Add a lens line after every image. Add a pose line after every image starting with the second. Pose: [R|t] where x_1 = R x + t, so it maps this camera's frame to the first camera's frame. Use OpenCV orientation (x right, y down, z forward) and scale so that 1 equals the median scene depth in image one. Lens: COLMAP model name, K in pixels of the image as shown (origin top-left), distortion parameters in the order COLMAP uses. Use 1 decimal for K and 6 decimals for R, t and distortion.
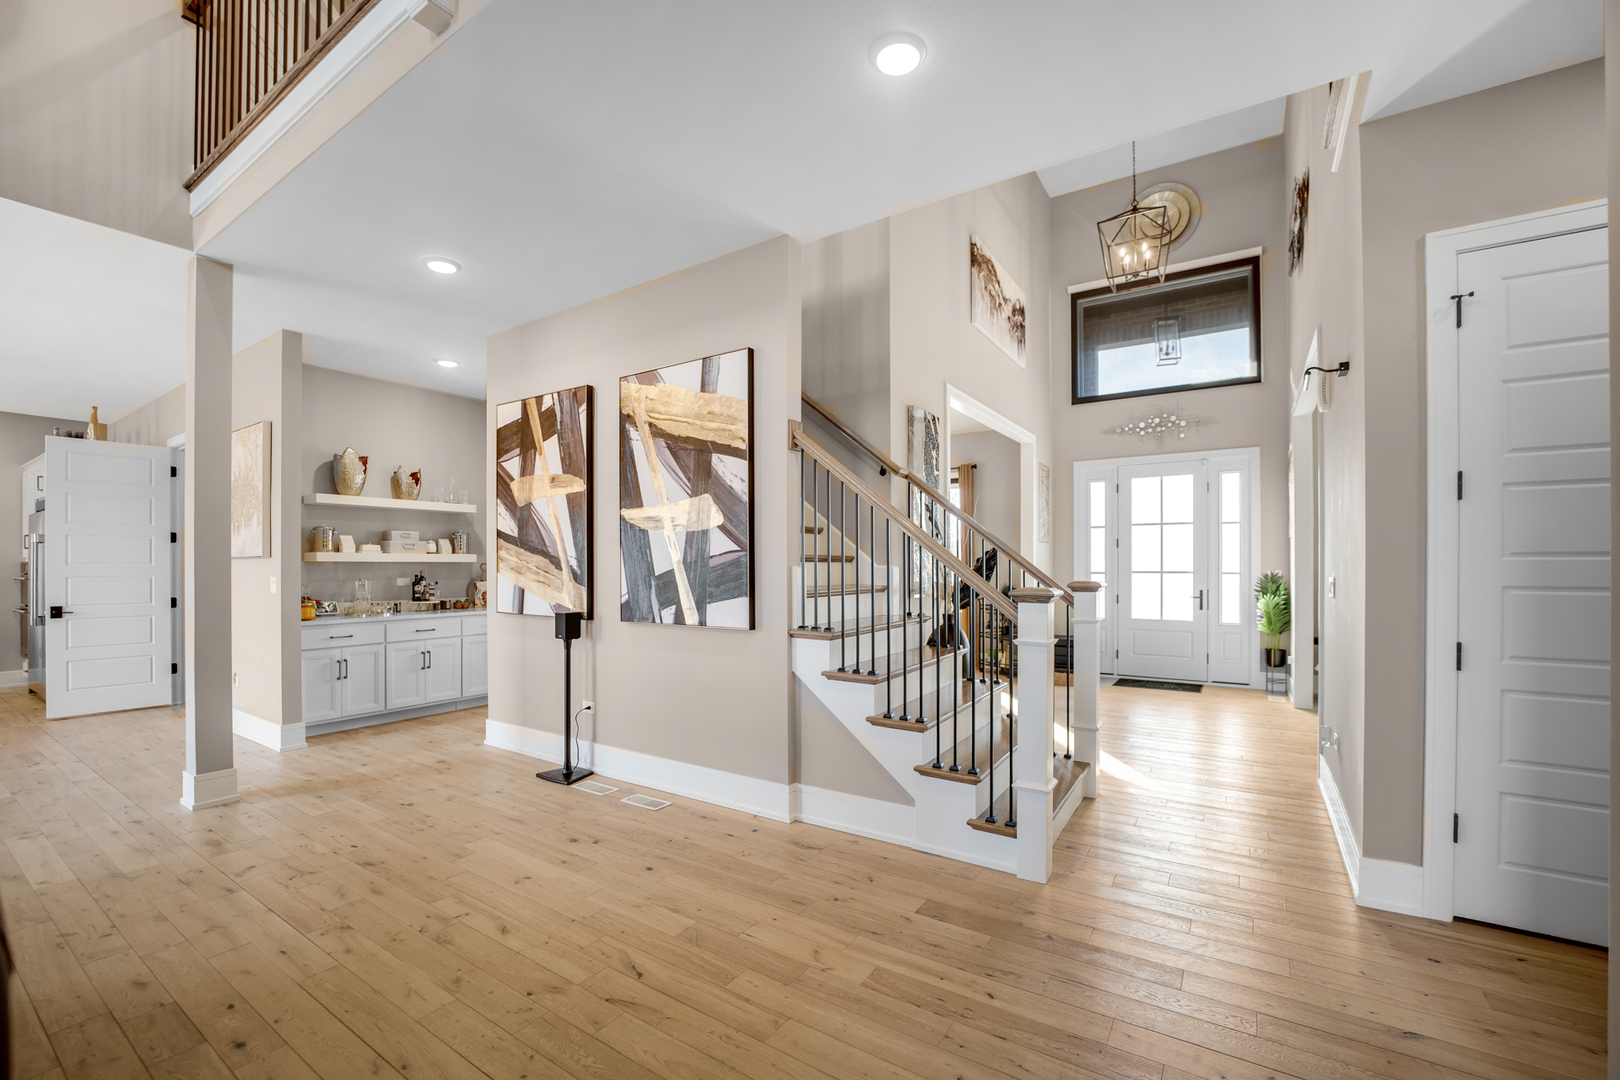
lens RADIAL K [[664.8, 0, 814.3], [0, 664.8, 562.1], [0, 0, 1]] dist [-0.023293, 0.000295]
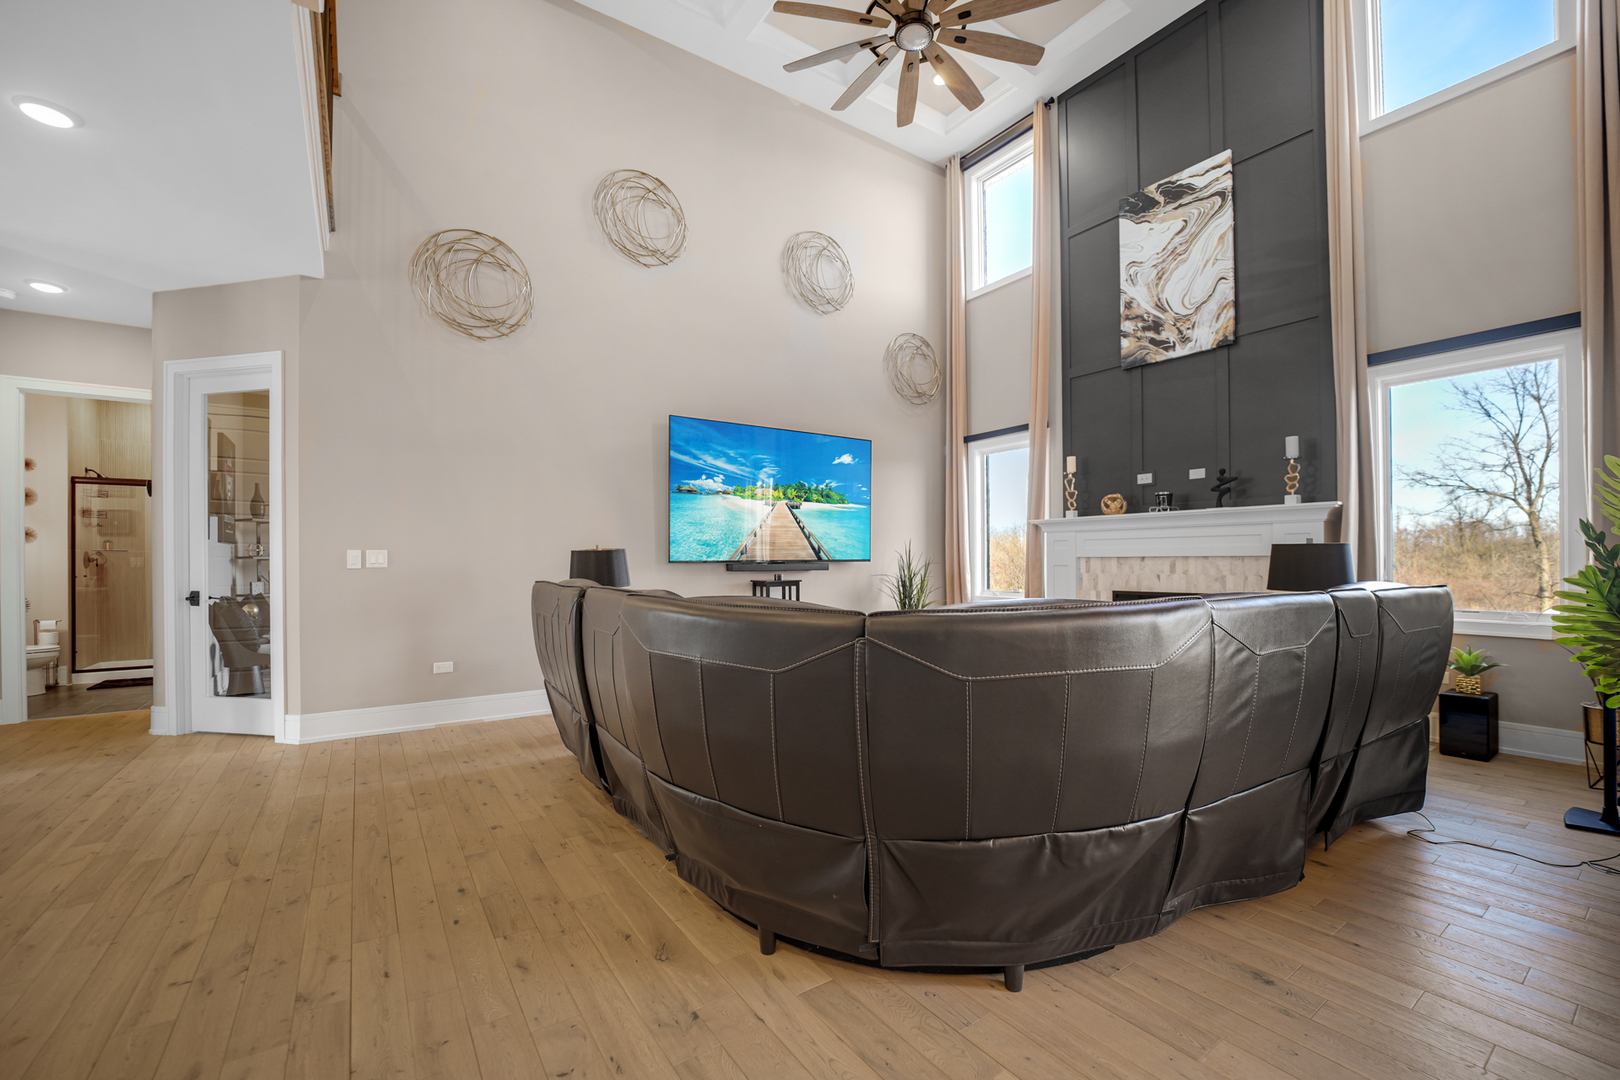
lens RADIAL K [[664.8, 0, 805.8], [0, 664.8, 556.6], [0, 0, 1]] dist [-0.023293, 0.000295]
pose [[-0.919698, 0.005125, 0.392594, -0.912890], [-0.000121, 0.999911, -0.013336, 0.045997], [-0.392628, -0.012313, -0.919615, 0.869254]]
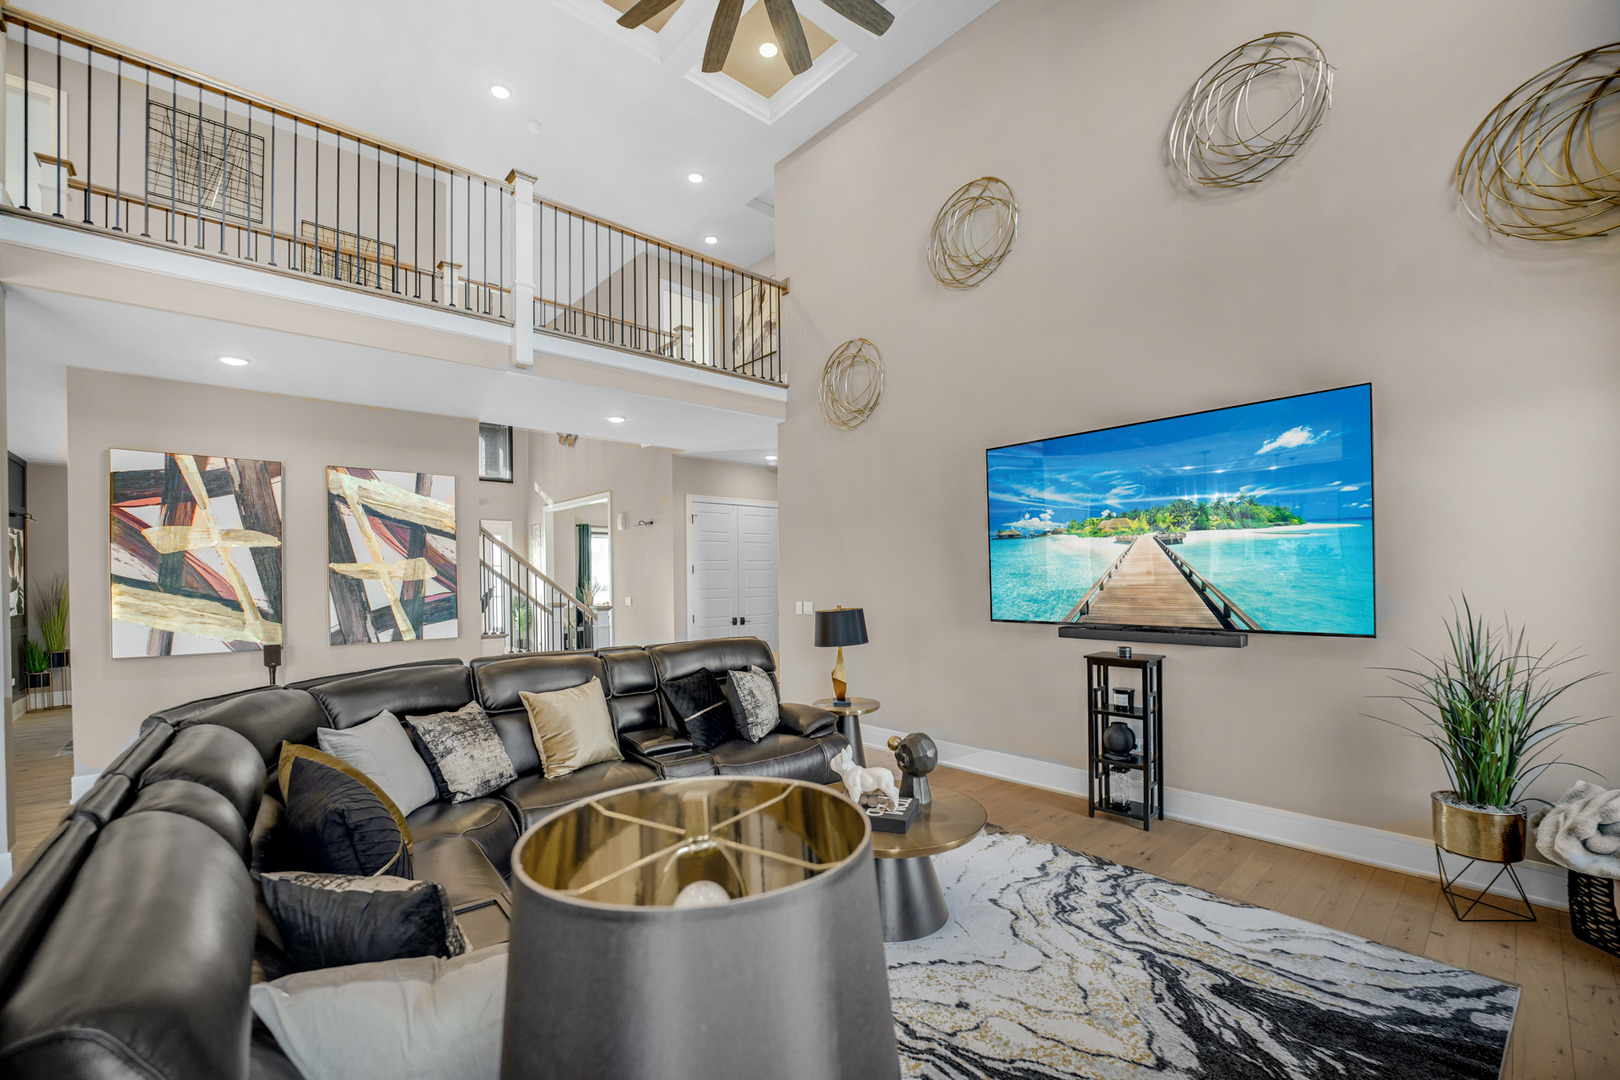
lens RADIAL K [[664.8, 0, 799.2], [0, 664.8, 578.9], [0, 0, 1]] dist [-0.023293, 0.000295]
pose [[0.265127, -0.004835, 0.964201, -1.347376], [0.008423, 0.999961, 0.002698, -0.043611], [-0.964177, 0.007407, 0.265158, -0.286464]]
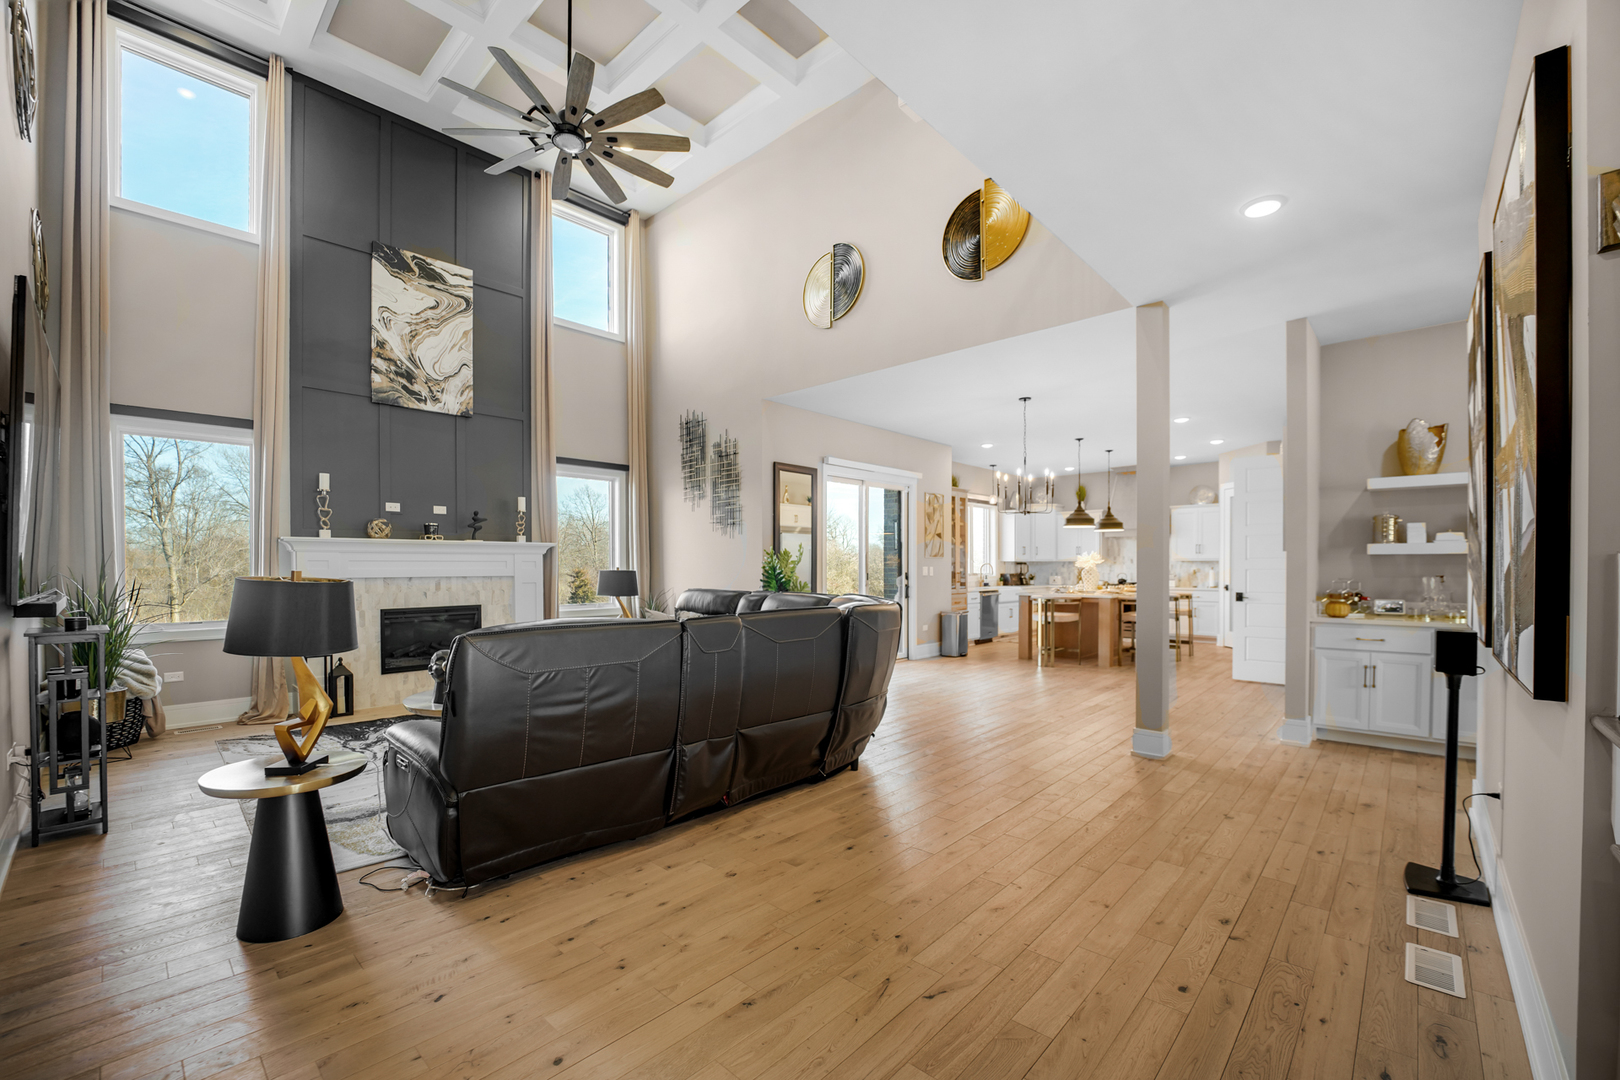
lens RADIAL K [[664.8, 0, 805.1], [0, 664.8, 571.8], [0, 0, 1]] dist [-0.023293, 0.000295]
pose [[-0.181345, 0.010129, -0.983367, 0.359732], [0.009568, 0.999918, 0.008535, 0.010771], [0.983373, -0.007861, -0.181427, 0.536468]]
